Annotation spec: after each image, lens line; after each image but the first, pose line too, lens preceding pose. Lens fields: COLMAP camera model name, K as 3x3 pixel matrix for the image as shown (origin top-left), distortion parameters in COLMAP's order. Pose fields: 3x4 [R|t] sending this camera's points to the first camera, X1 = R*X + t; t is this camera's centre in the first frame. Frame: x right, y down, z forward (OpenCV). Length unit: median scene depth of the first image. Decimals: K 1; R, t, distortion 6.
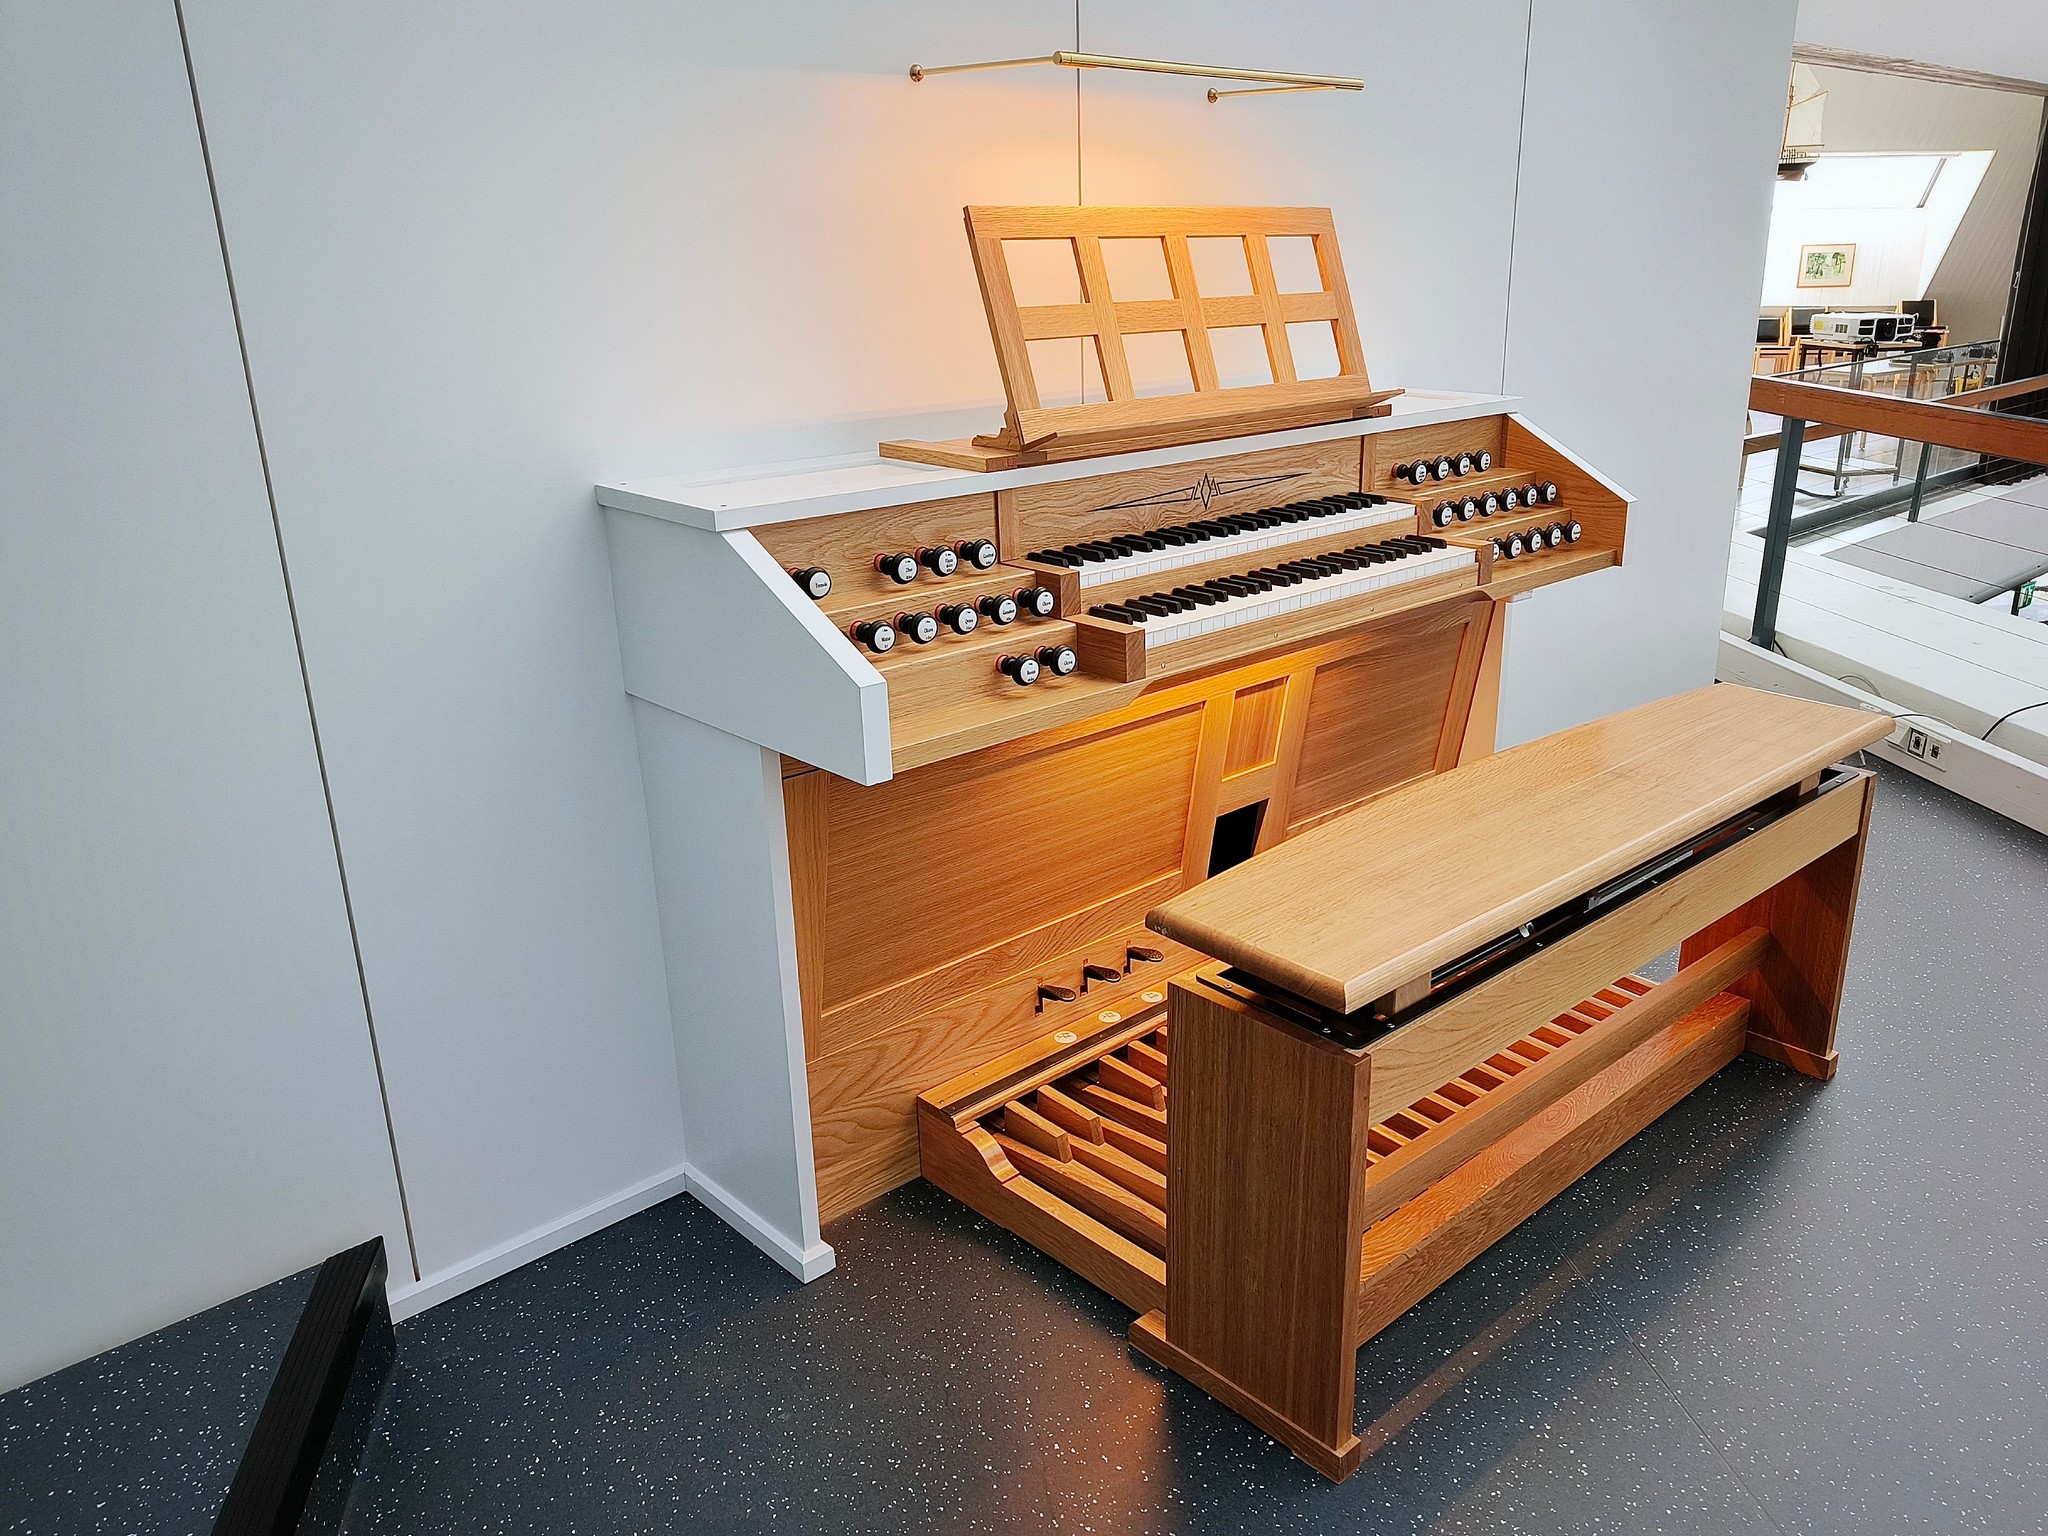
lens RADIAL K [[1555.2, 0, 1024.0], [0, 1555.2, 768.0], [0, 0, 1]] dist [0.001310, 0.000707]
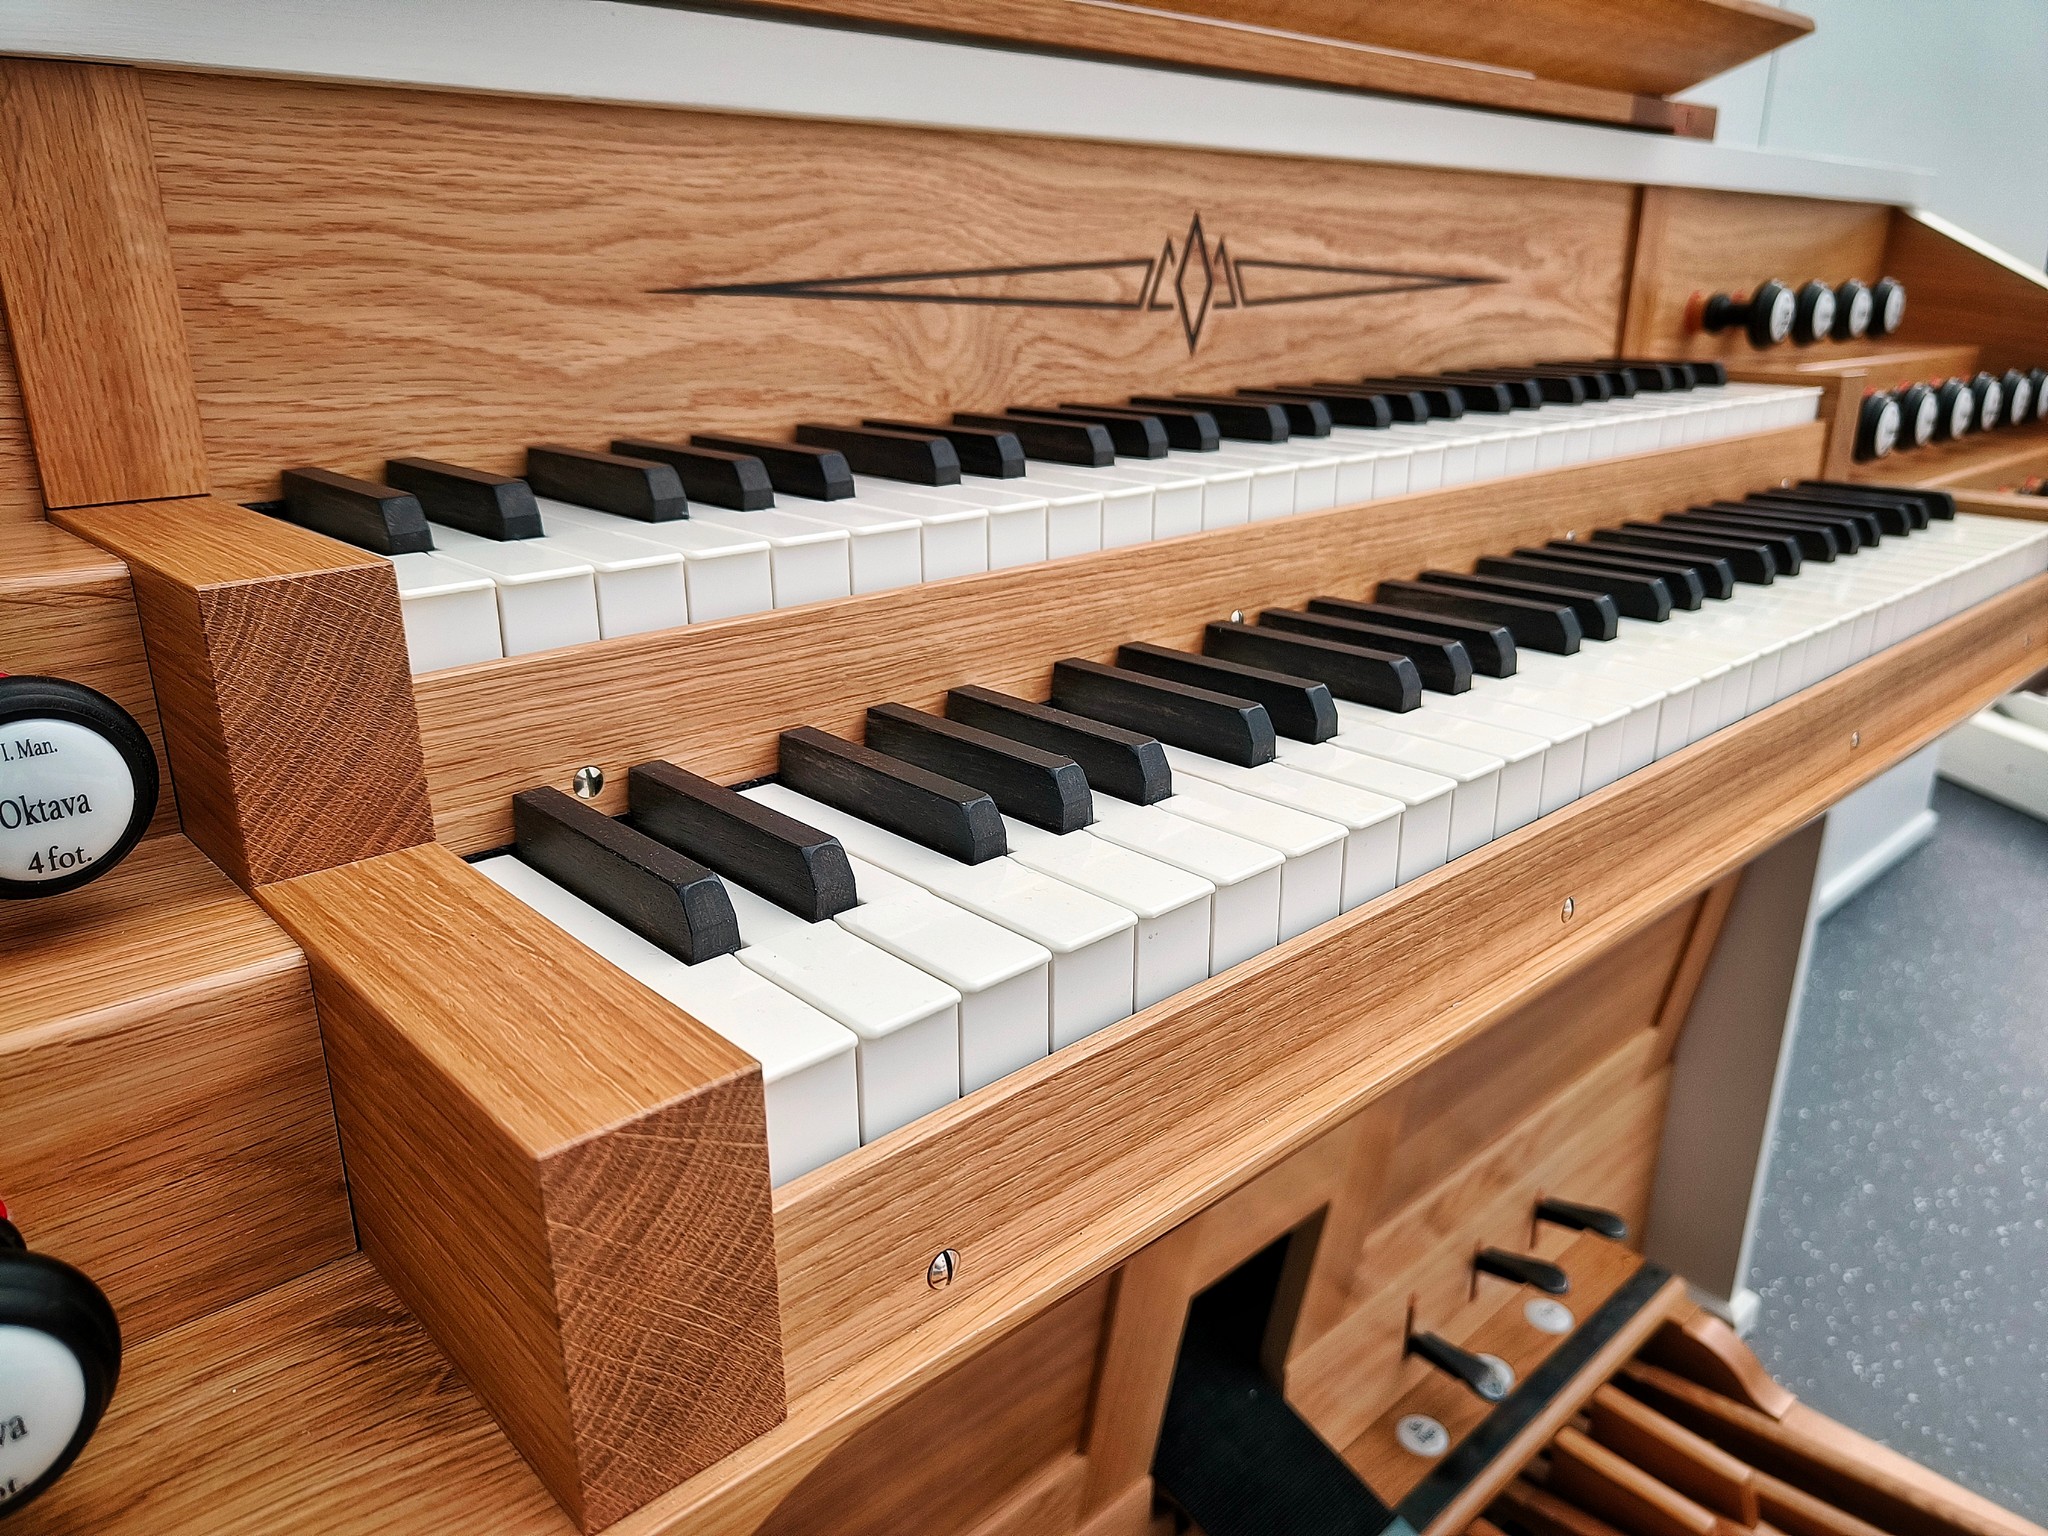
lens RADIAL K [[1555.2, 0, 1024.0], [0, 1555.2, 768.0], [0, 0, 1]] dist [0.001310, 0.000707]
pose [[0.998933, 0.013893, 0.044038, 0.076264], [-0.013981, 0.999901, 0.001689, -0.093340], [-0.044010, -0.002303, 0.999028, 0.727856]]
